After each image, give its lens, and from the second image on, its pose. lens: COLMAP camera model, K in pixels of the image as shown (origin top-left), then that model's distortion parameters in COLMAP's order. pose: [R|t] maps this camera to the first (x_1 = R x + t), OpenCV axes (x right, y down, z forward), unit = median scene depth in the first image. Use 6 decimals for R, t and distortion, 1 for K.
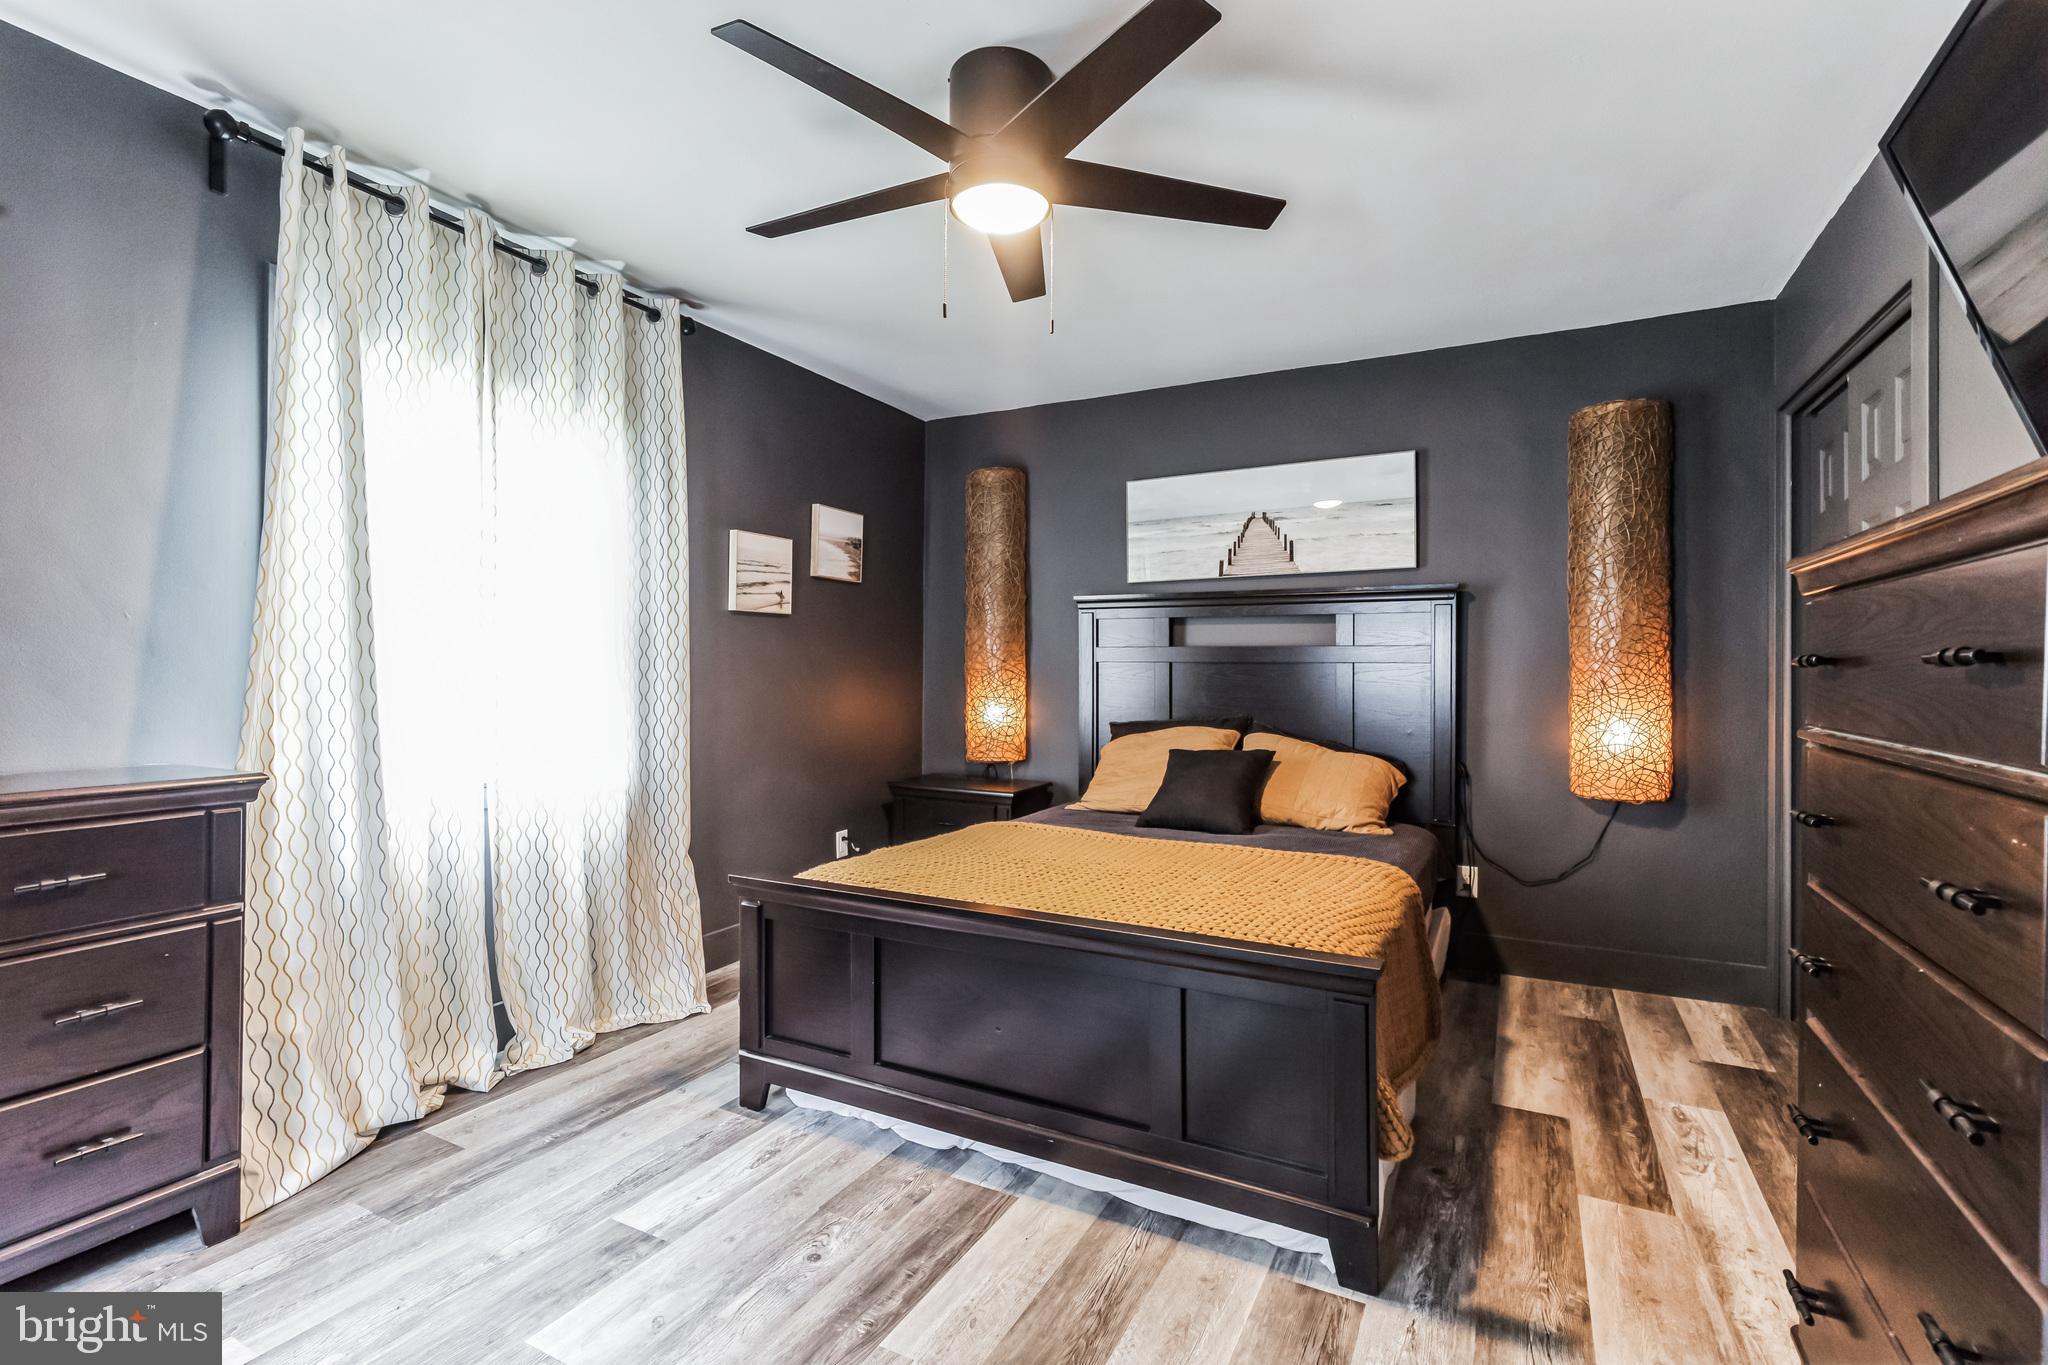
lens RADIAL K [[930.9, 0, 1030.7], [0, 930.9, 668.4], [0, 0, 1]] dist [0.002265, 0.000172]
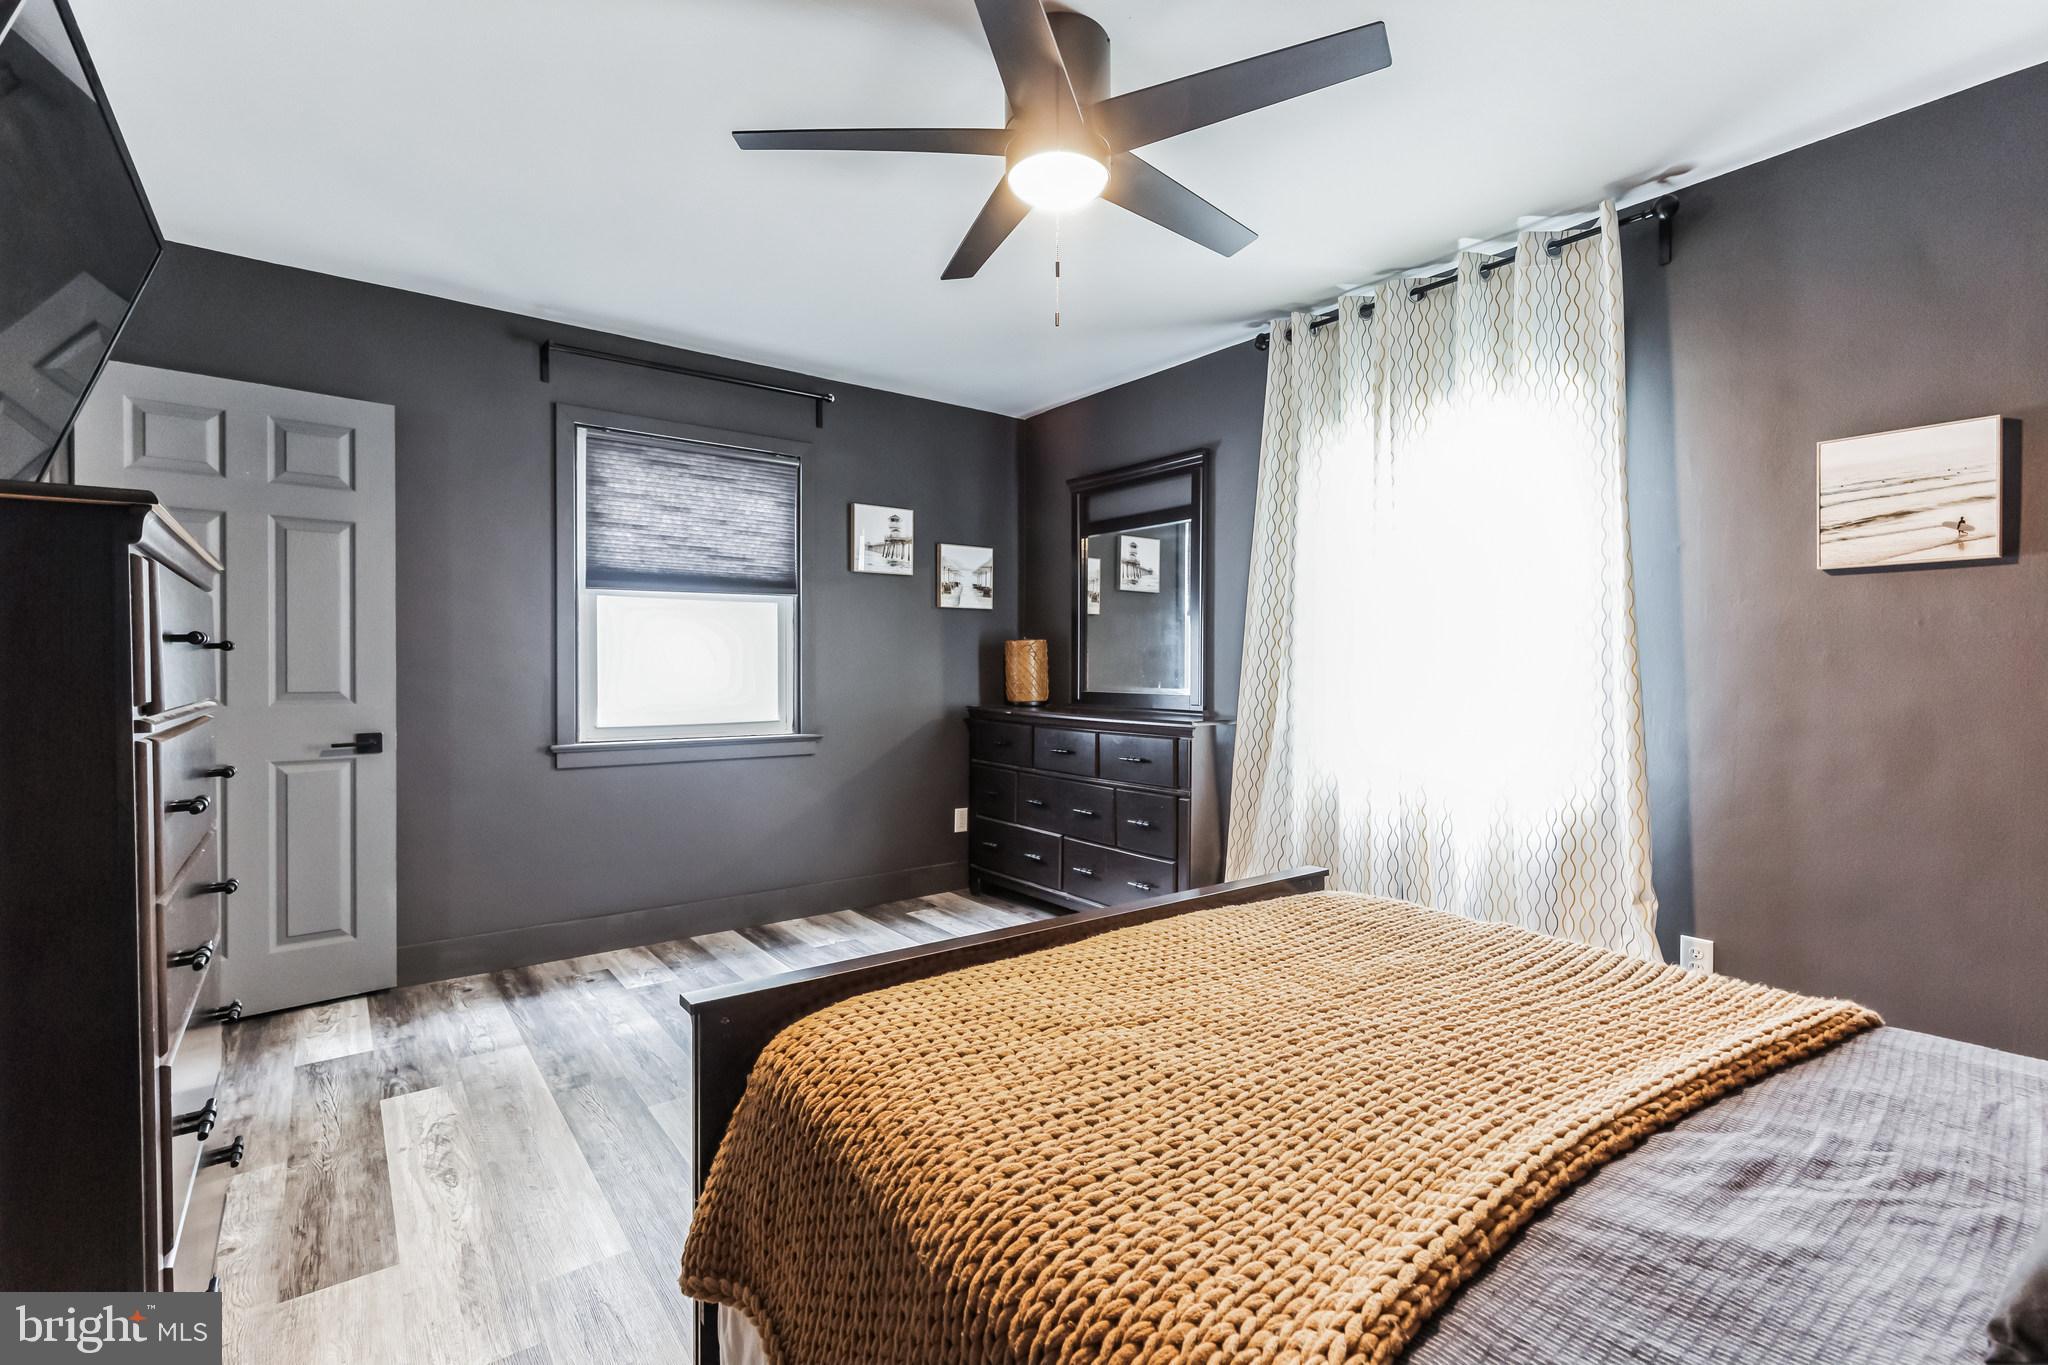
lens RADIAL K [[930.9, 0, 1032.1], [0, 930.9, 677.8], [0, 0, 1]] dist [0.002265, 0.000172]
pose [[-0.424536, 0.007785, -0.905378, 0.558881], [-0.010891, 0.999847, 0.013704, 0.011471], [0.905346, 0.015678, -0.424386, 0.887411]]
